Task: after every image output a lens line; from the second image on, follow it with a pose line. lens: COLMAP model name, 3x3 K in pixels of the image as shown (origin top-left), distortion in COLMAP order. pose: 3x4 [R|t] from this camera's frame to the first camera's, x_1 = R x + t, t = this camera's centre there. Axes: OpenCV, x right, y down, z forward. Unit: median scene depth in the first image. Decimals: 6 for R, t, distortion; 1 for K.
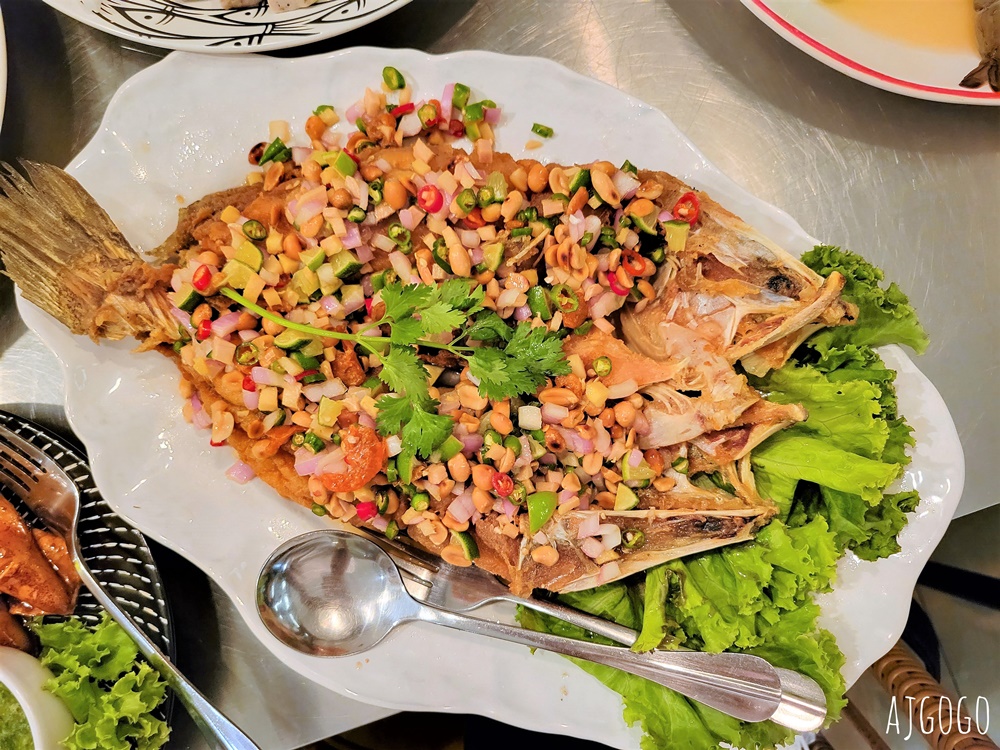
lens RADIAL K [[794.5, 0, 500.0], [0, 794.5, 375.0], [0, 0, 1]] dist [0.006917, -0.017698]
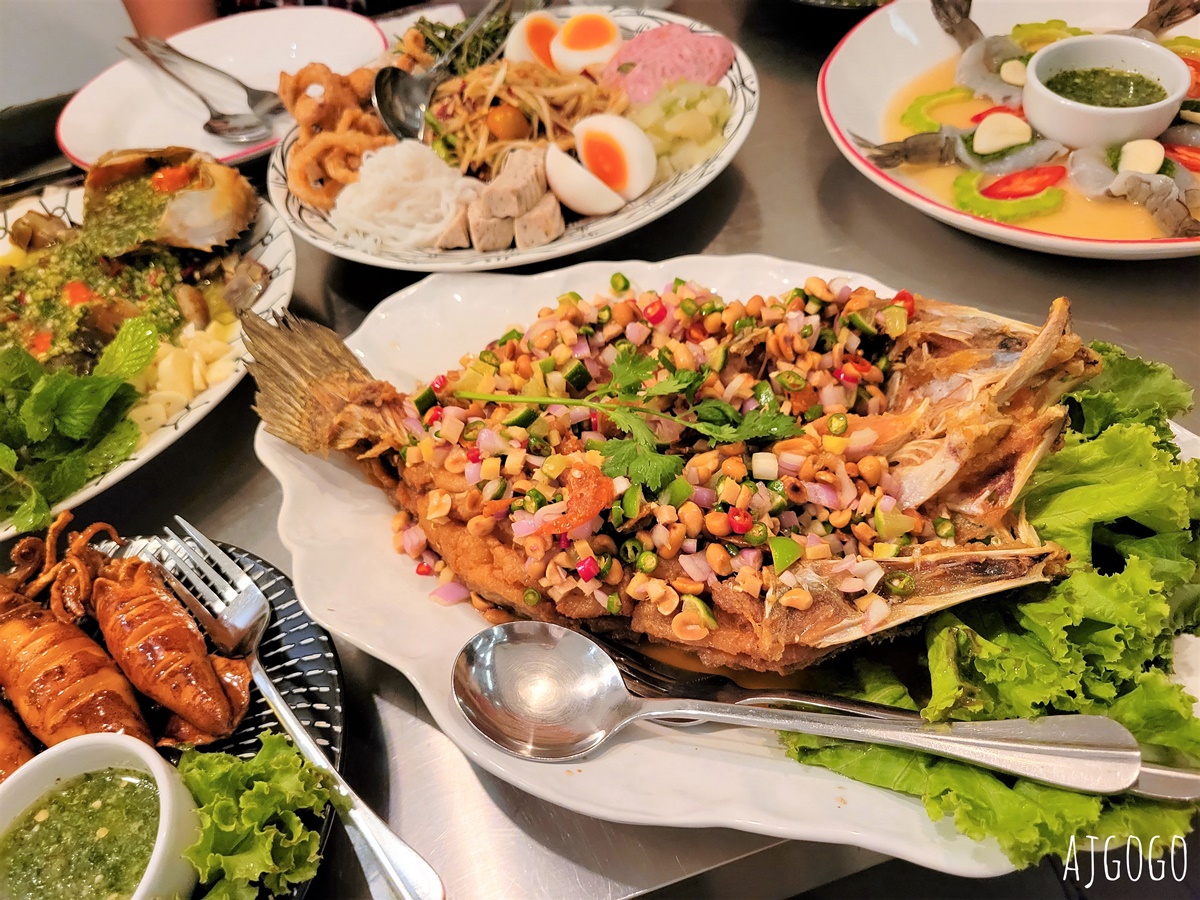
lens RADIAL K [[953.4, 0, 600.0], [0, 953.4, 450.0], [0, 0, 1]] dist [0.006917, -0.017698]
pose [[0.993104, -0.048825, -0.106590, -0.033323], [-0.024227, 0.804070, -0.594041, 0.685777], [0.114710, 0.592527, 0.797342, 0.072264]]
